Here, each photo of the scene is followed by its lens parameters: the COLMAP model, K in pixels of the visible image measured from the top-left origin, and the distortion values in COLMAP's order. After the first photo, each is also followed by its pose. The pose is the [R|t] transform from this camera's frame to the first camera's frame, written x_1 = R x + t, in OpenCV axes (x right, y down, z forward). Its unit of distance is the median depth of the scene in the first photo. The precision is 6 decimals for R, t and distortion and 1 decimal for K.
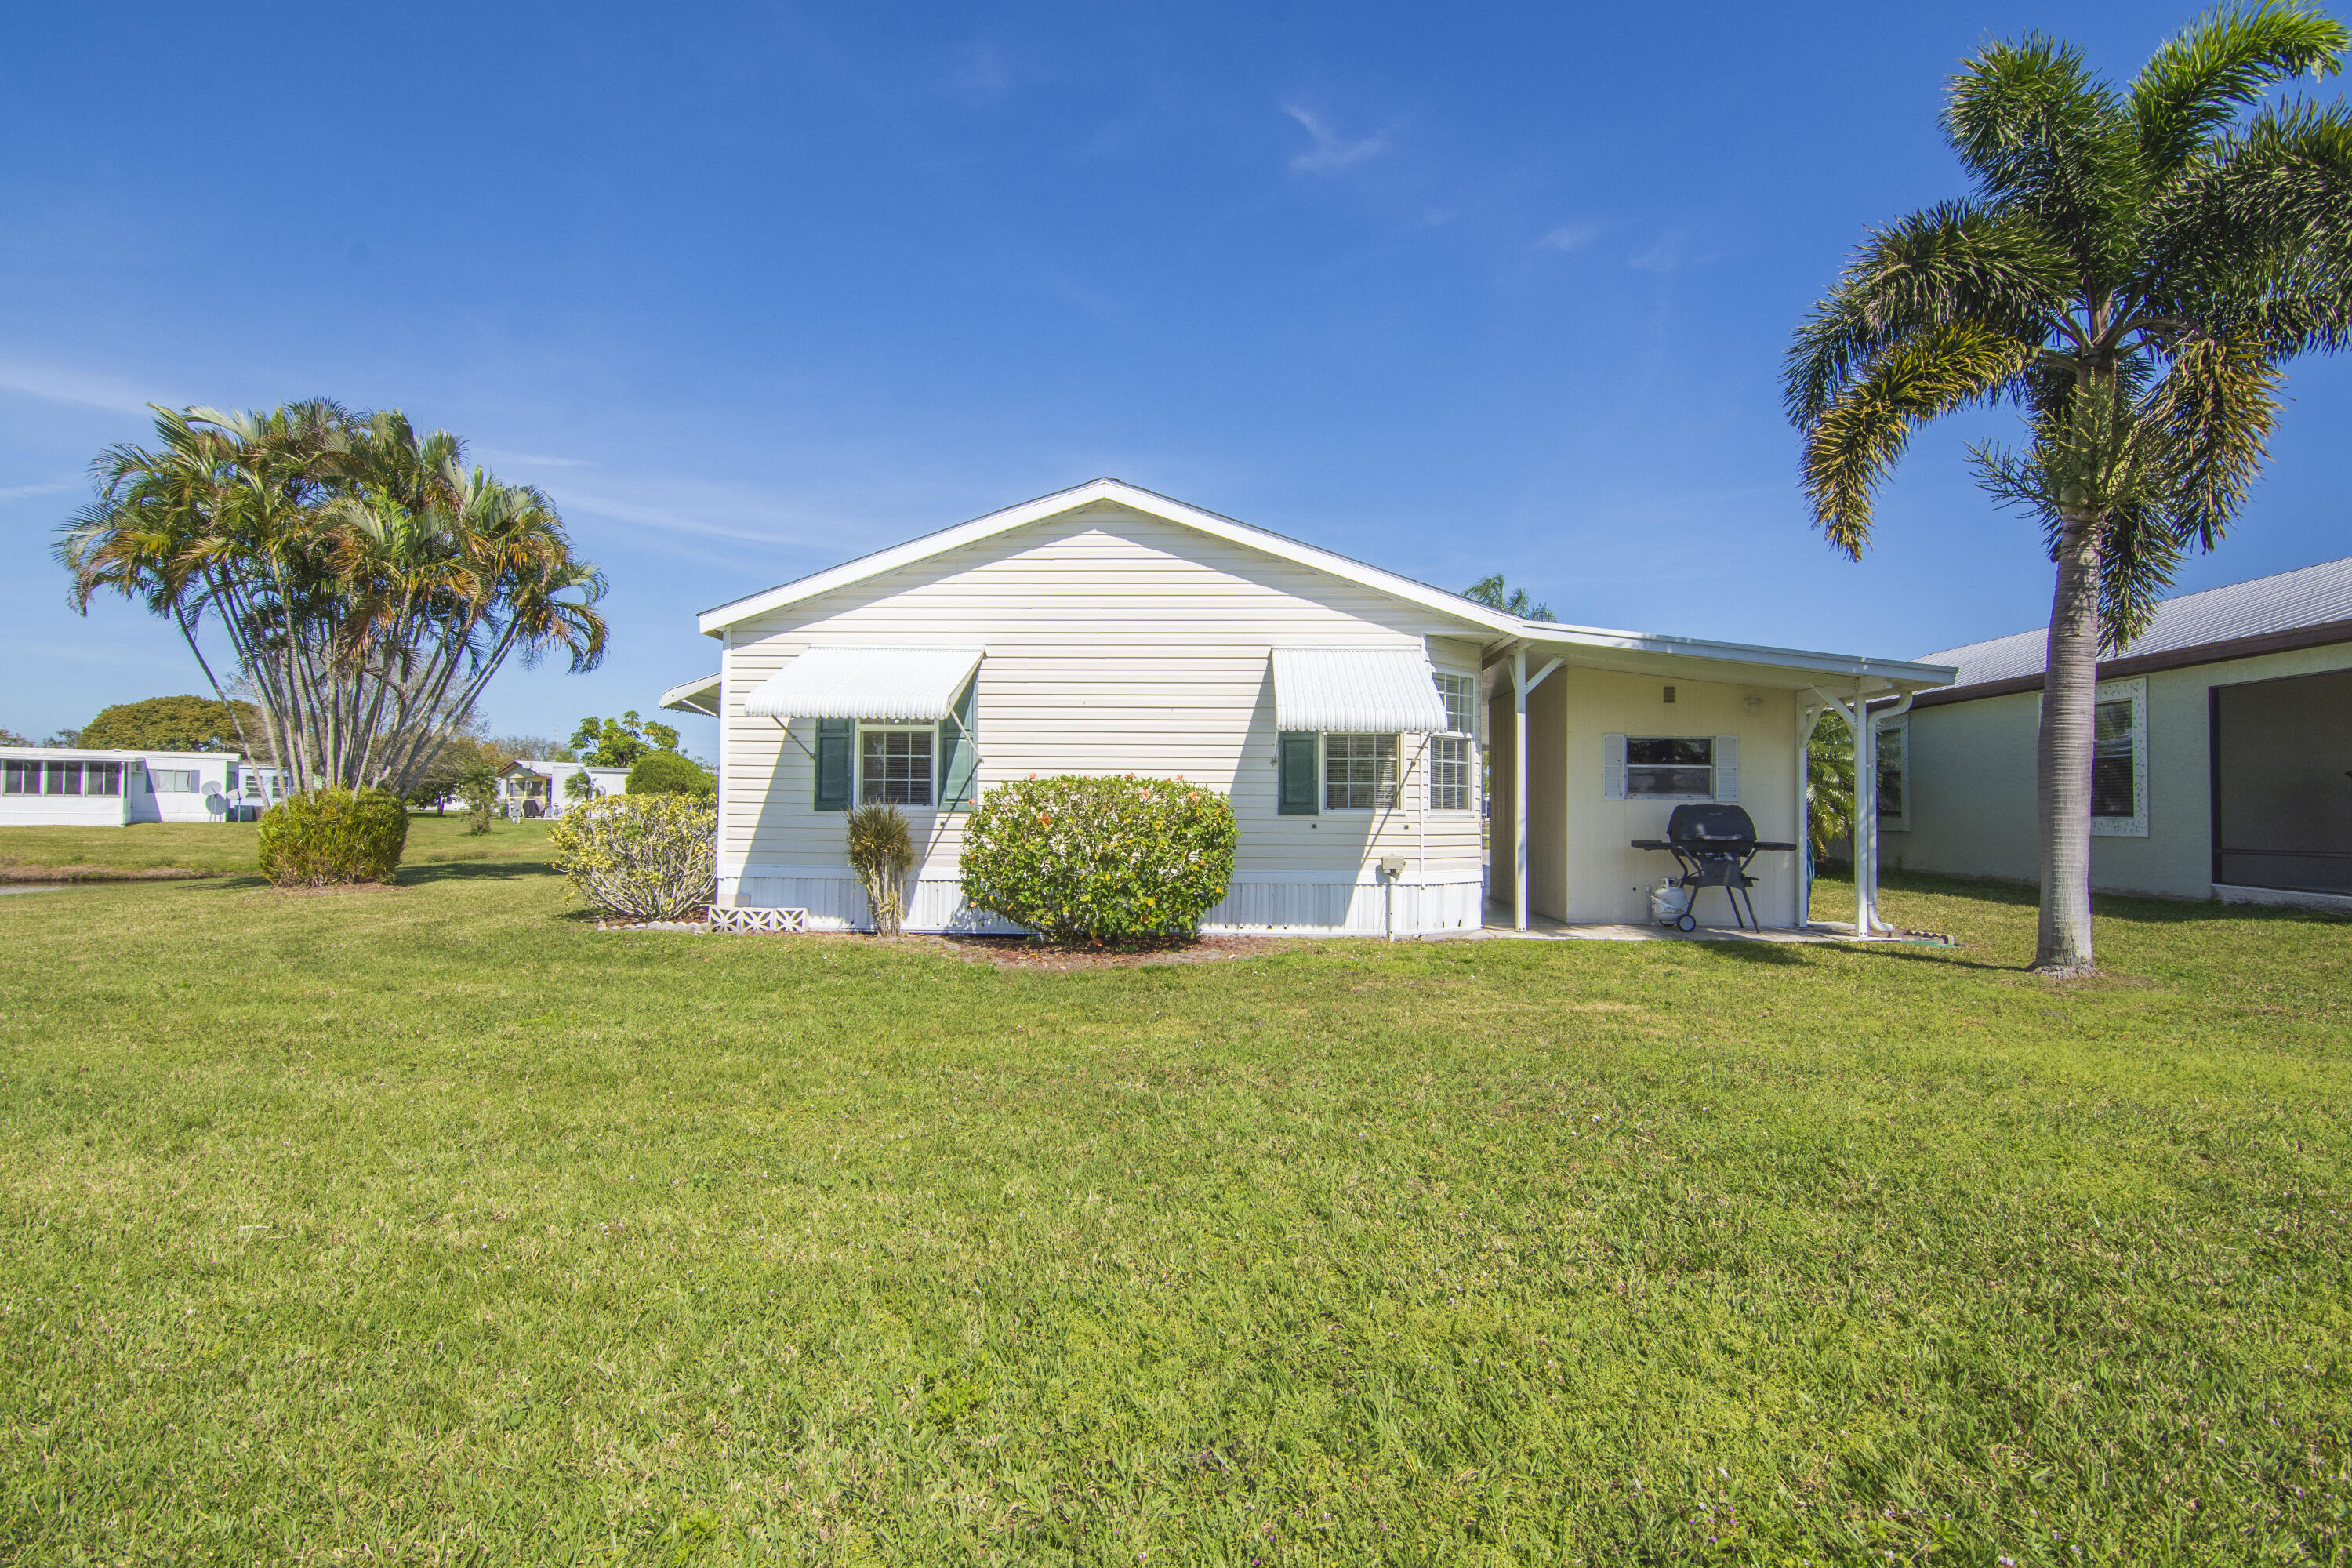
lens RADIAL K [[1138.8, 0, 1183.7], [0, 1138.8, 792.7], [0, 0, 1]] dist [-0.004877, -0.010407]
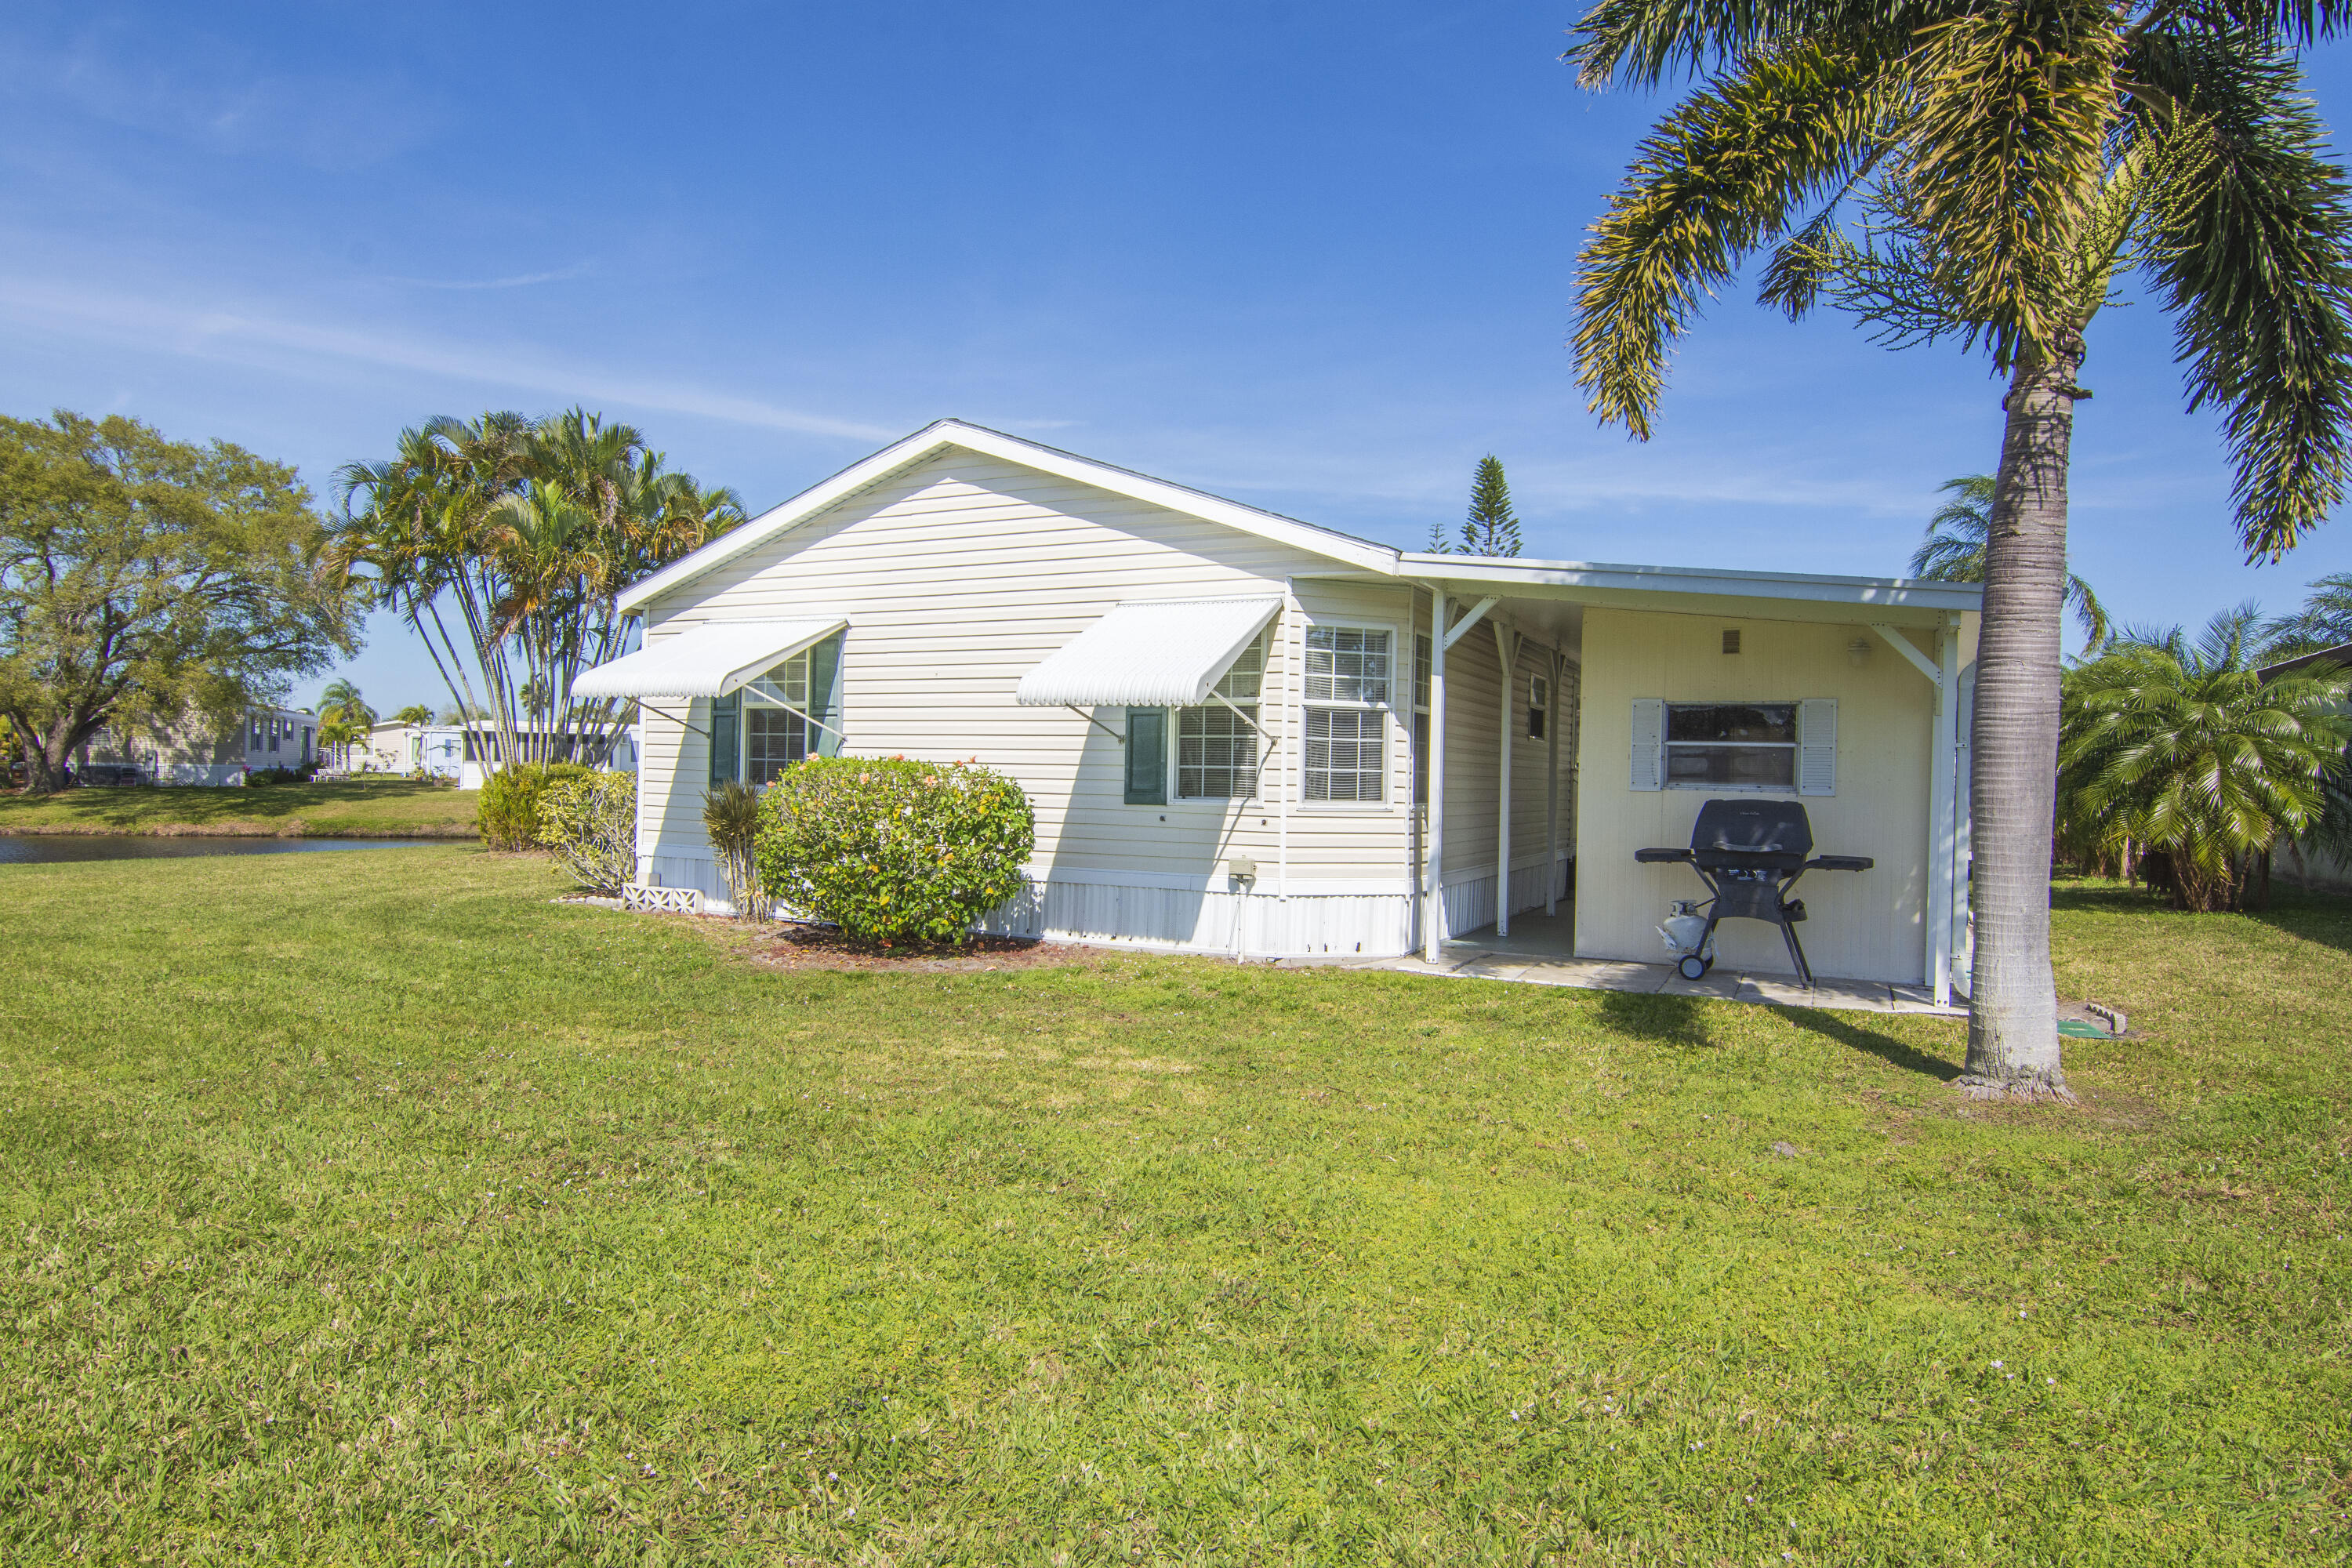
lens RADIAL K [[1349.7, 0, 1231.1], [0, 1349.7, 788.7], [0, 0, 1]] dist [-0.003772, -0.000069]
pose [[0.912900, 0.013420, -0.407964, 0.554307], [-0.006783, 0.999820, 0.017712, -0.009572], [0.408128, -0.013402, 0.912826, 0.129380]]
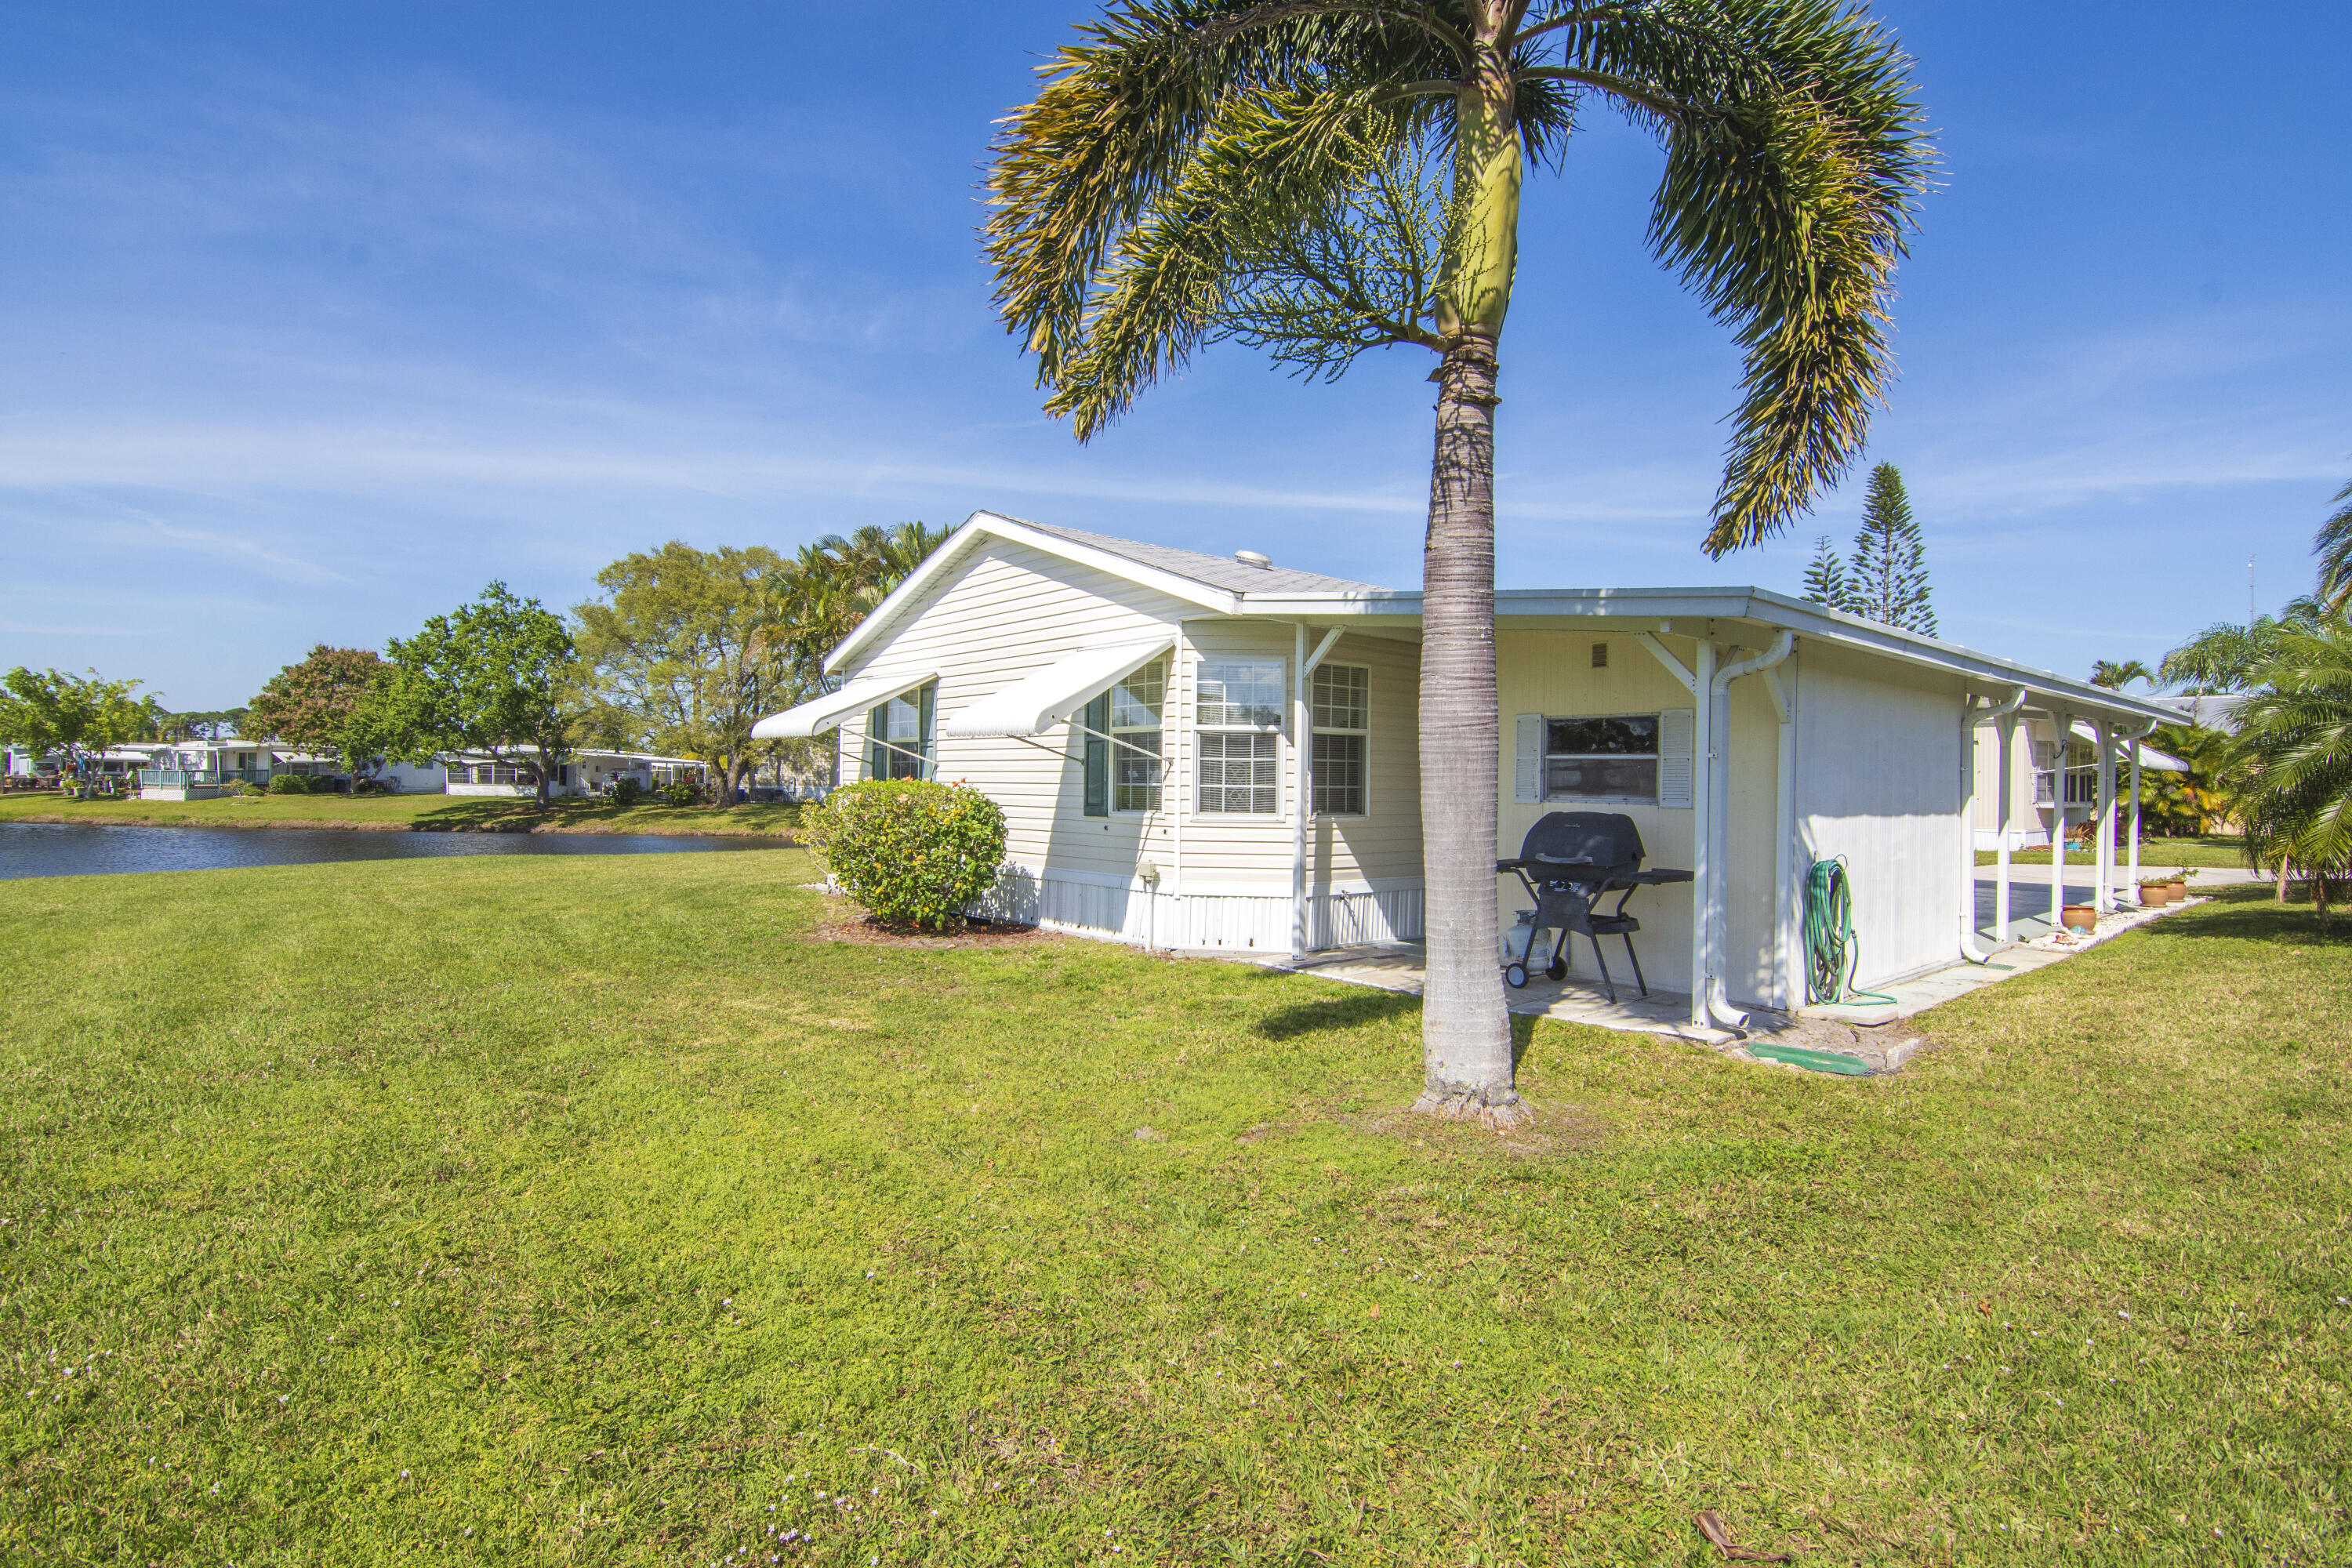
lens RADIAL K [[1174.9, 0, 1176.0], [0, 1174.9, 784.0], [0, 0, 1]] dist [0.002743, -0.011997]
pose [[0.680323, -0.001032, -0.732912, 0.893570], [0.005351, 0.999979, 0.003559, -0.011718], [0.732893, -0.006344, 0.680314, 0.353269]]
